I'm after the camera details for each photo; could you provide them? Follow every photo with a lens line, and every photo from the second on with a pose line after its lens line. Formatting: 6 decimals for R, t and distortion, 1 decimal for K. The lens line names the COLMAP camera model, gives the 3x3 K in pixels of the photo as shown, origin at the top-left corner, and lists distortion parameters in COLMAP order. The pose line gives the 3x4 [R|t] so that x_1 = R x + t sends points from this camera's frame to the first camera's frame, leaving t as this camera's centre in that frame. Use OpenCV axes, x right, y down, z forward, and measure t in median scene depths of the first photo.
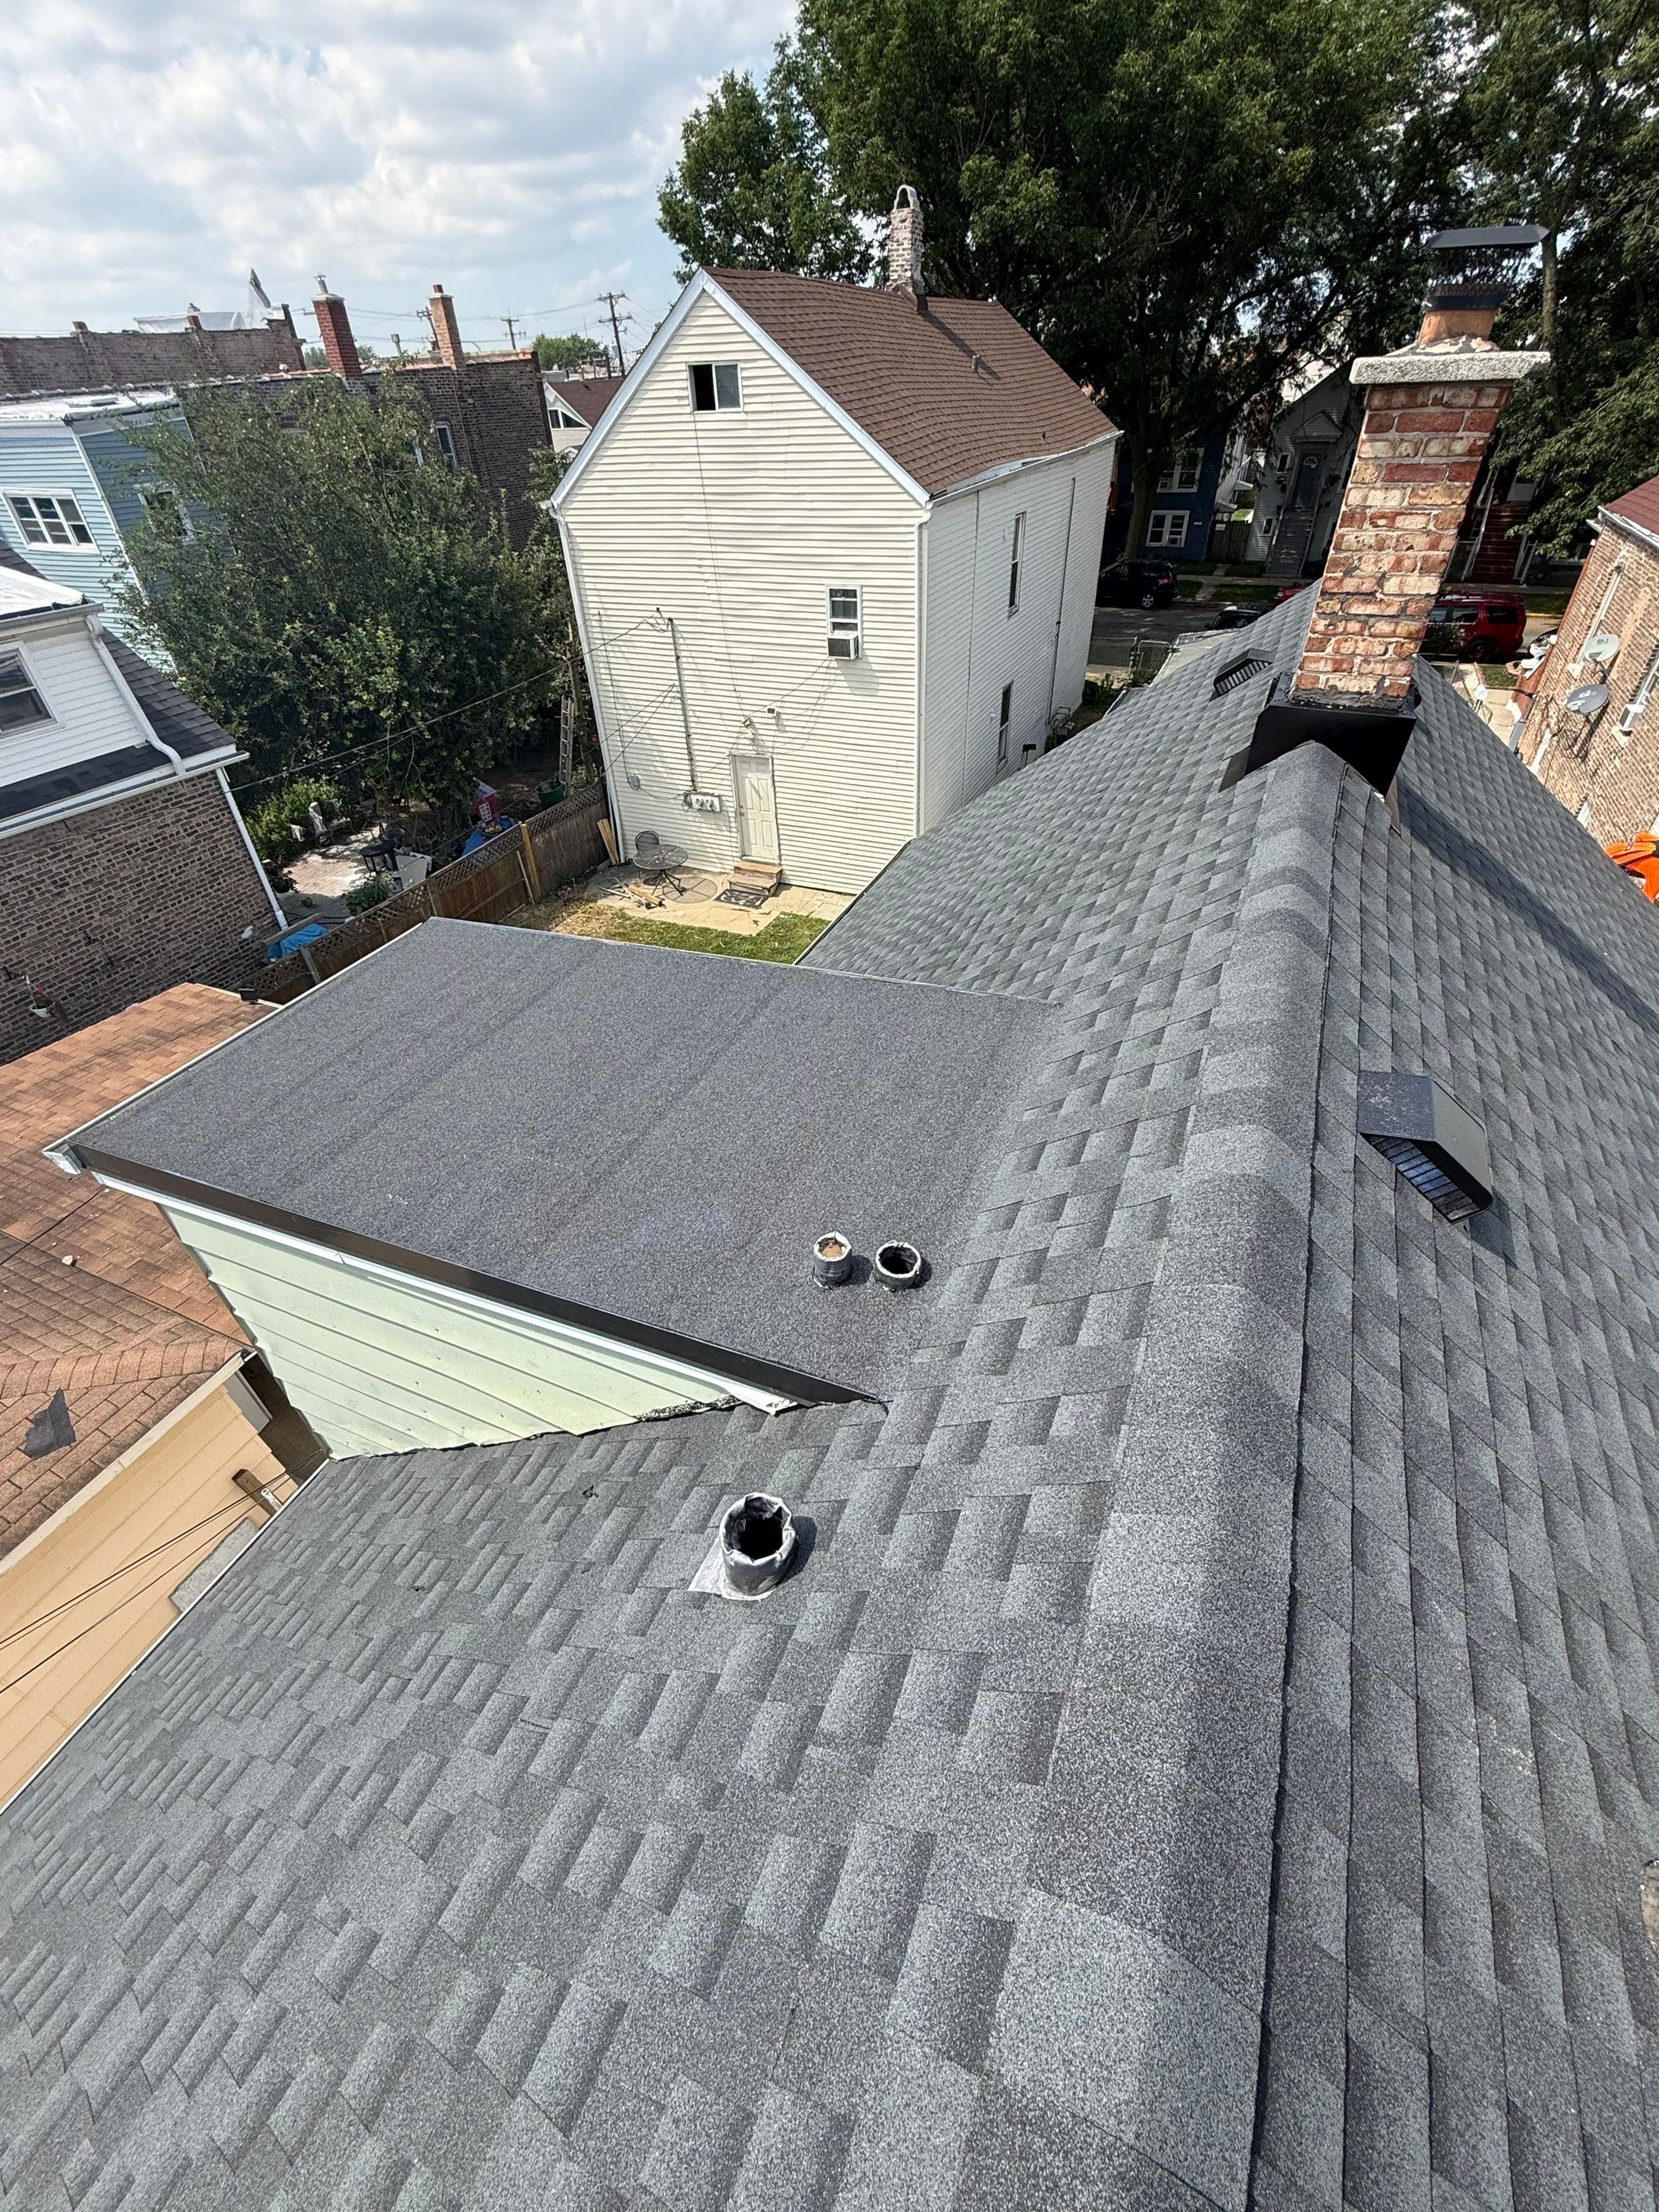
lens RADIAL K [[917.4, 0, 830.5], [0, 917.4, 1105.2], [0, 0, 1]] dist [0.000017, -0.000070]
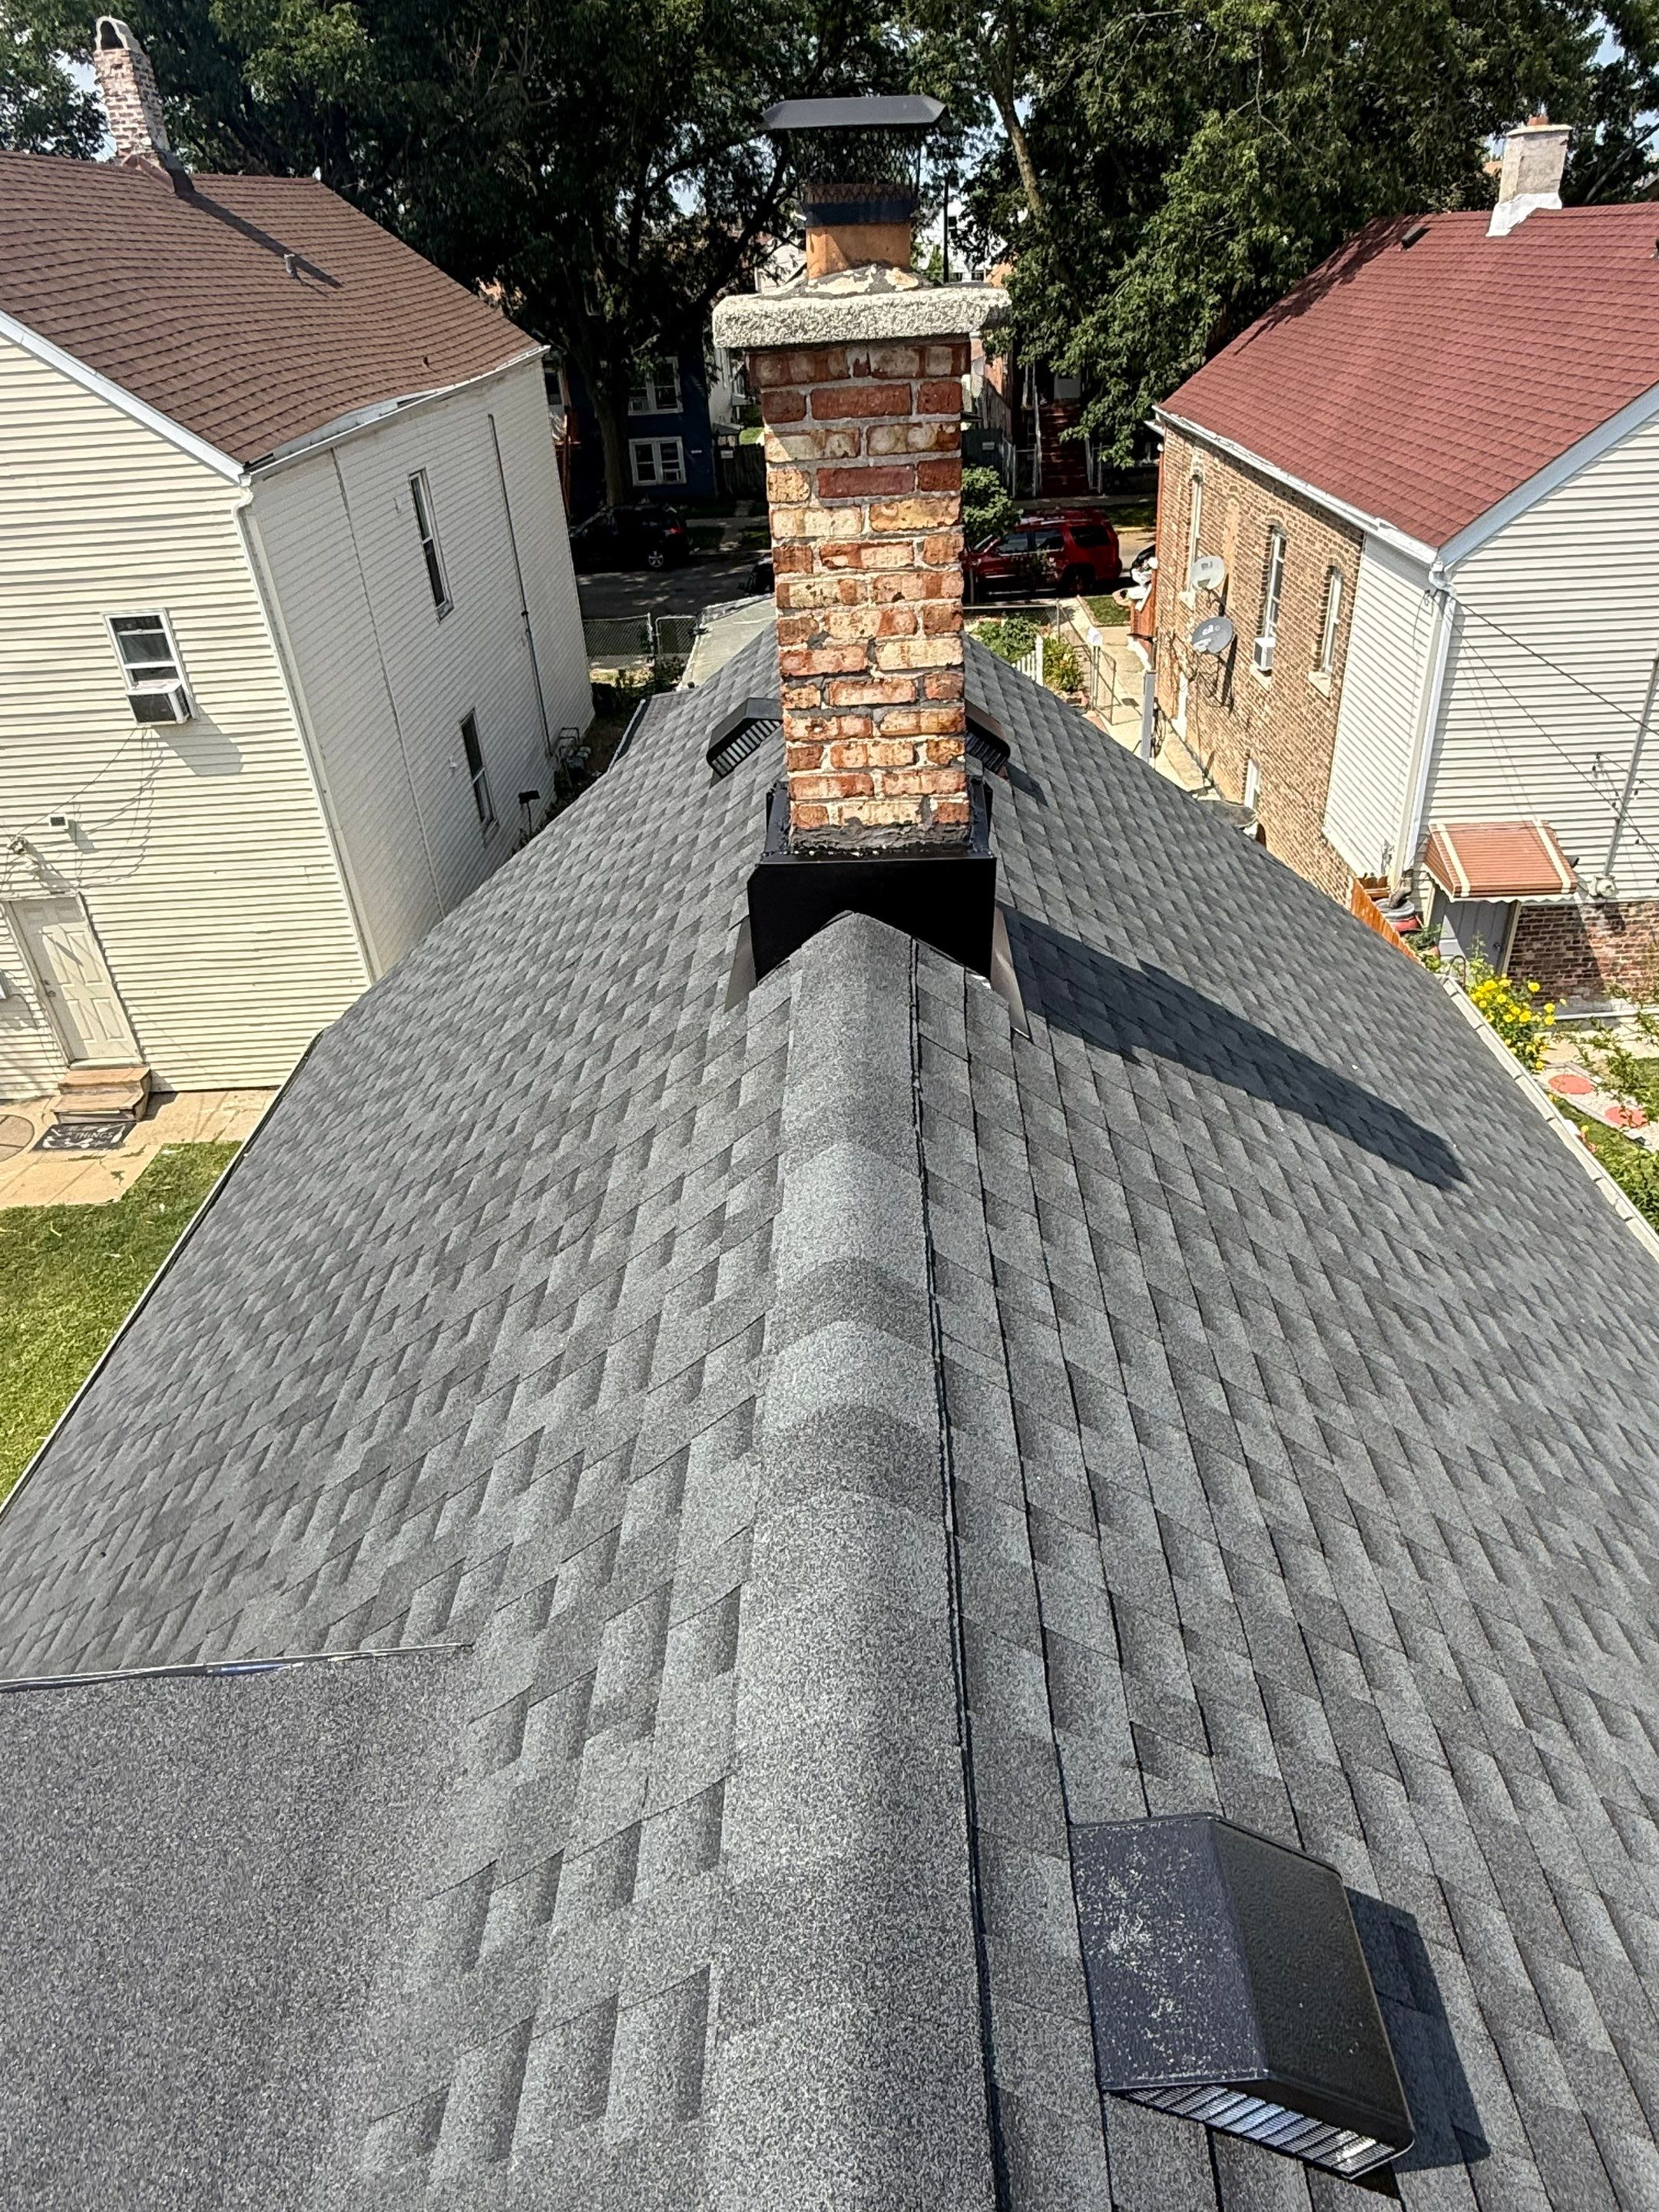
lens RADIAL K [[1392.2, 0, 849.3], [0, 1392.2, 1099.4], [0, 0, 1]] dist [-0.001401, 0.002662]
pose [[0.911673, -0.229667, 0.340743, 0.220054], [0.272594, 0.958519, -0.083276, -0.226556], [-0.307482, 0.168805, 0.936461, 0.231576]]
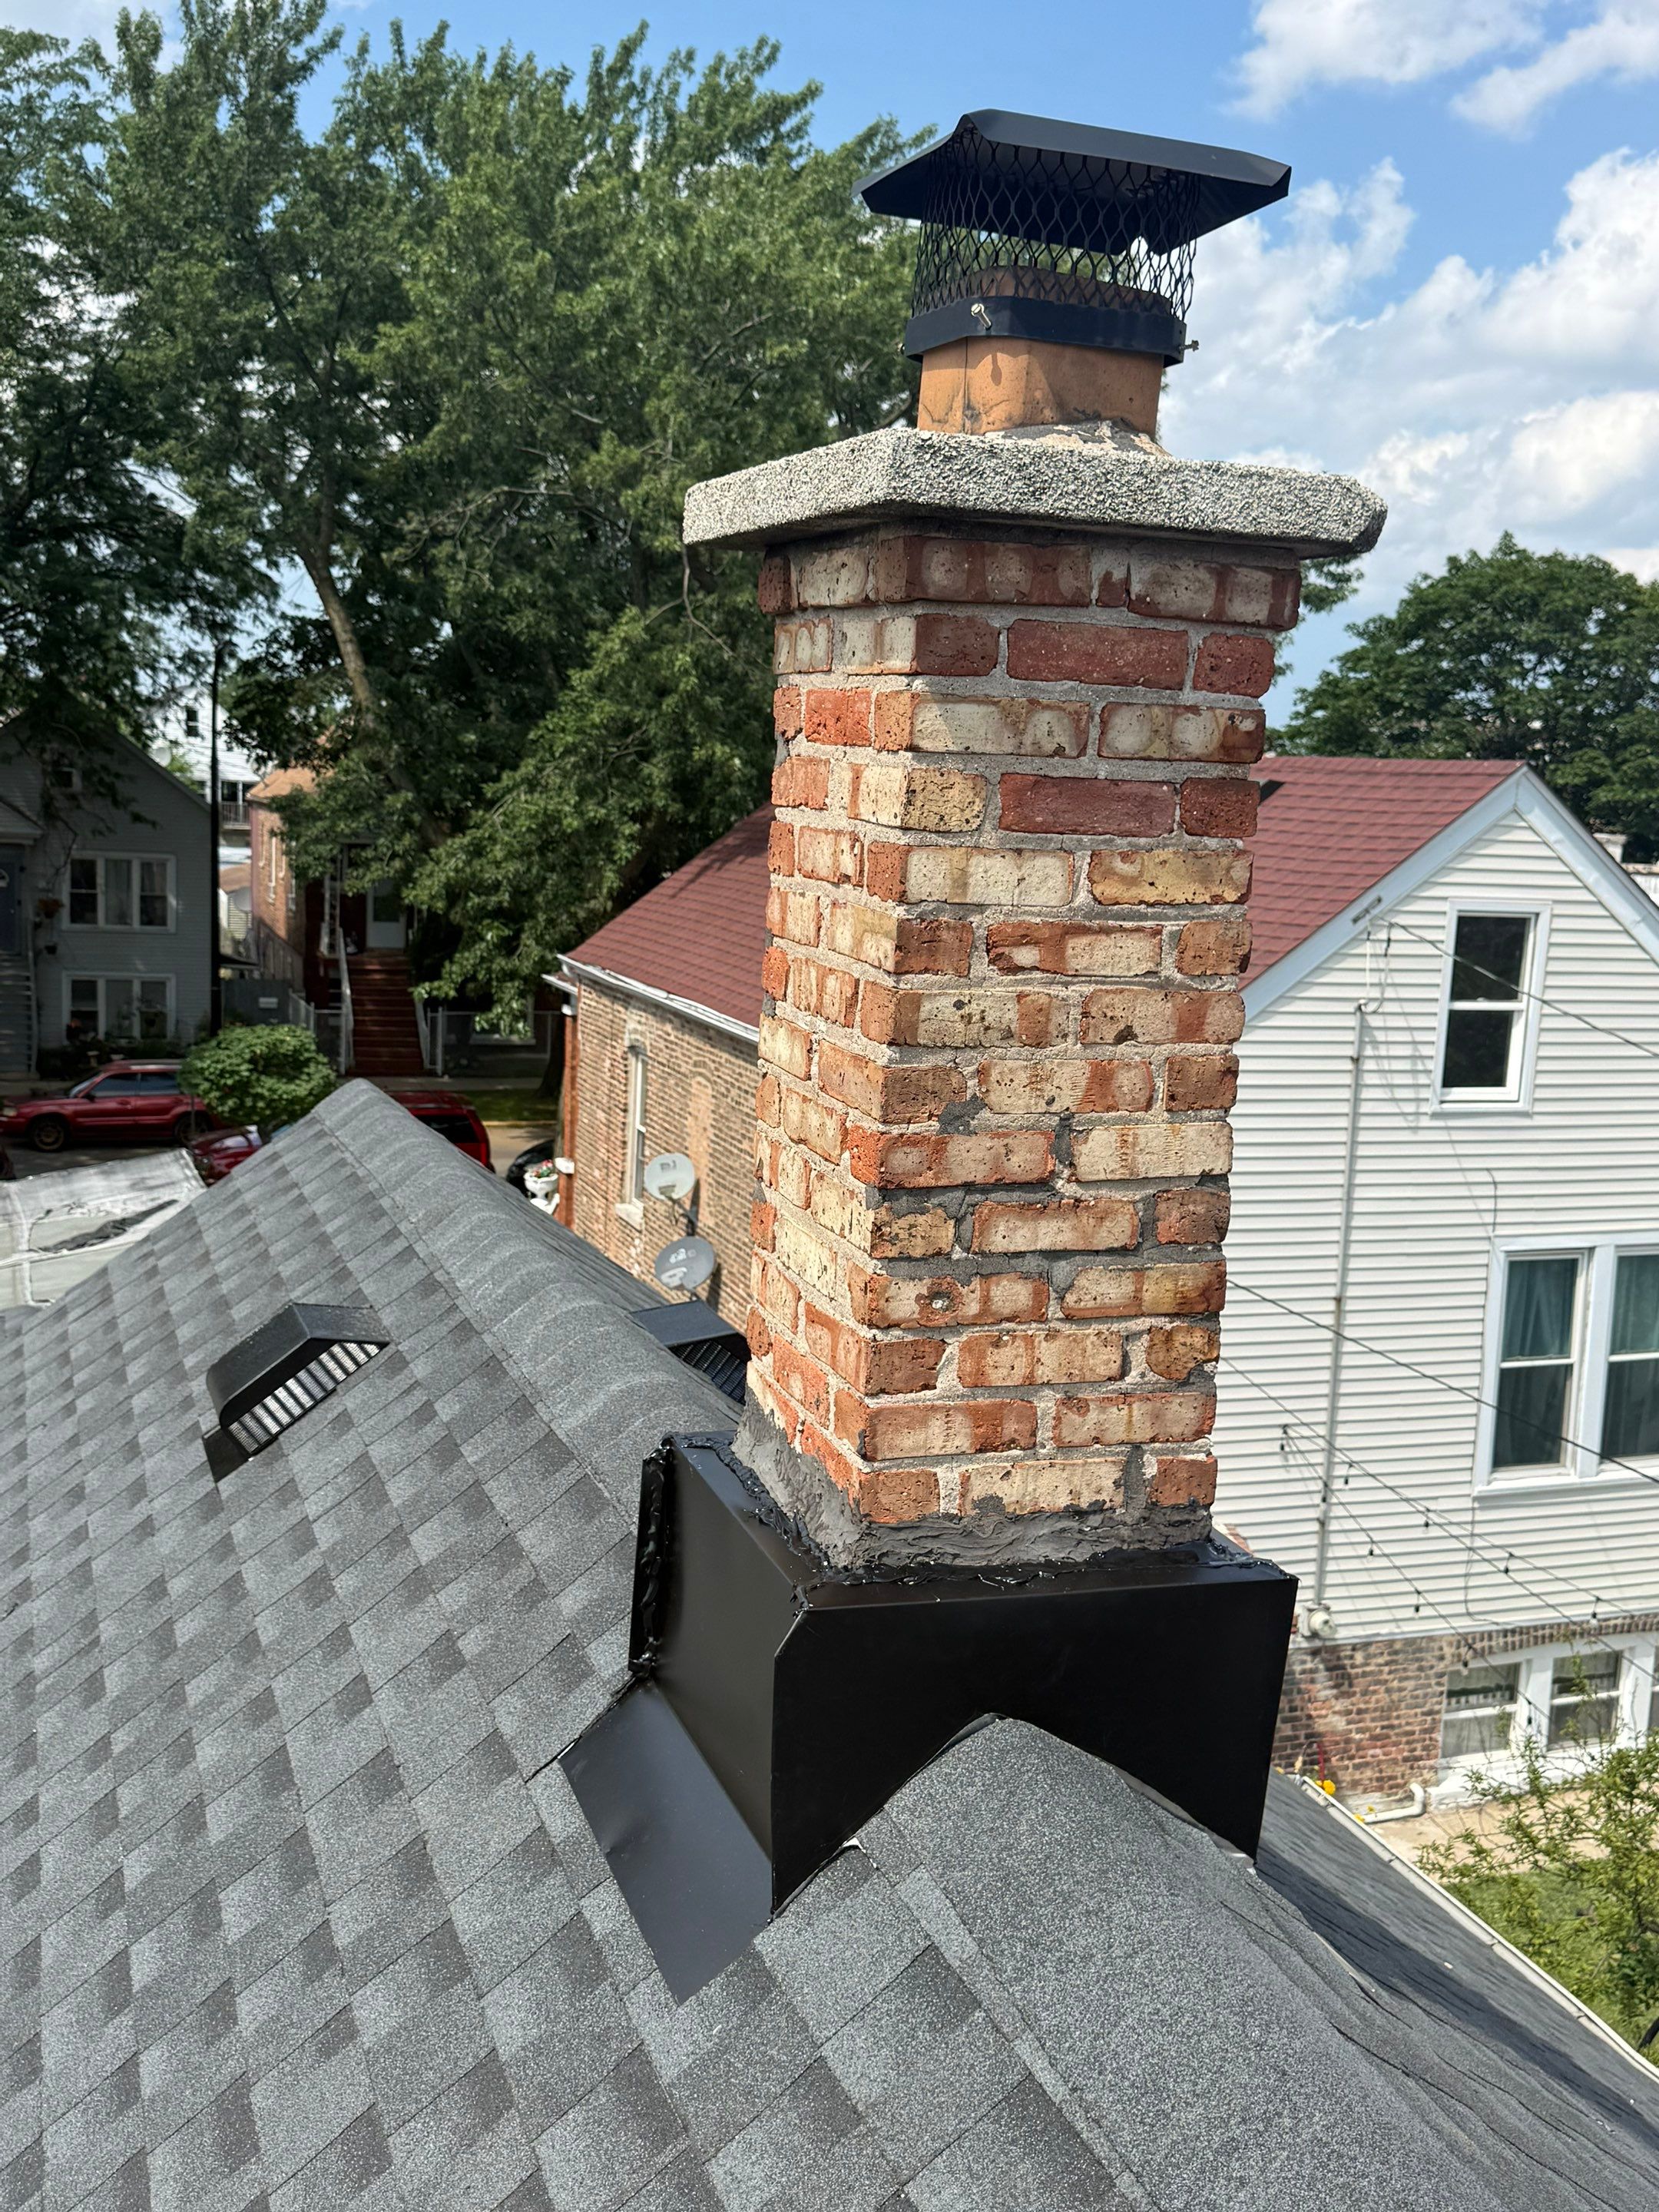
lens RADIAL K [[2159.1, 0, 811.3], [0, 2159.1, 1120.1], [0, 0, 1]] dist [0.085572, 0.000000]
pose [[0.715207, -0.047413, 0.697303, 0.101534], [0.377504, 0.865849, -0.328324, -0.380455], [-0.588192, 0.498054, 0.637160, 0.610766]]
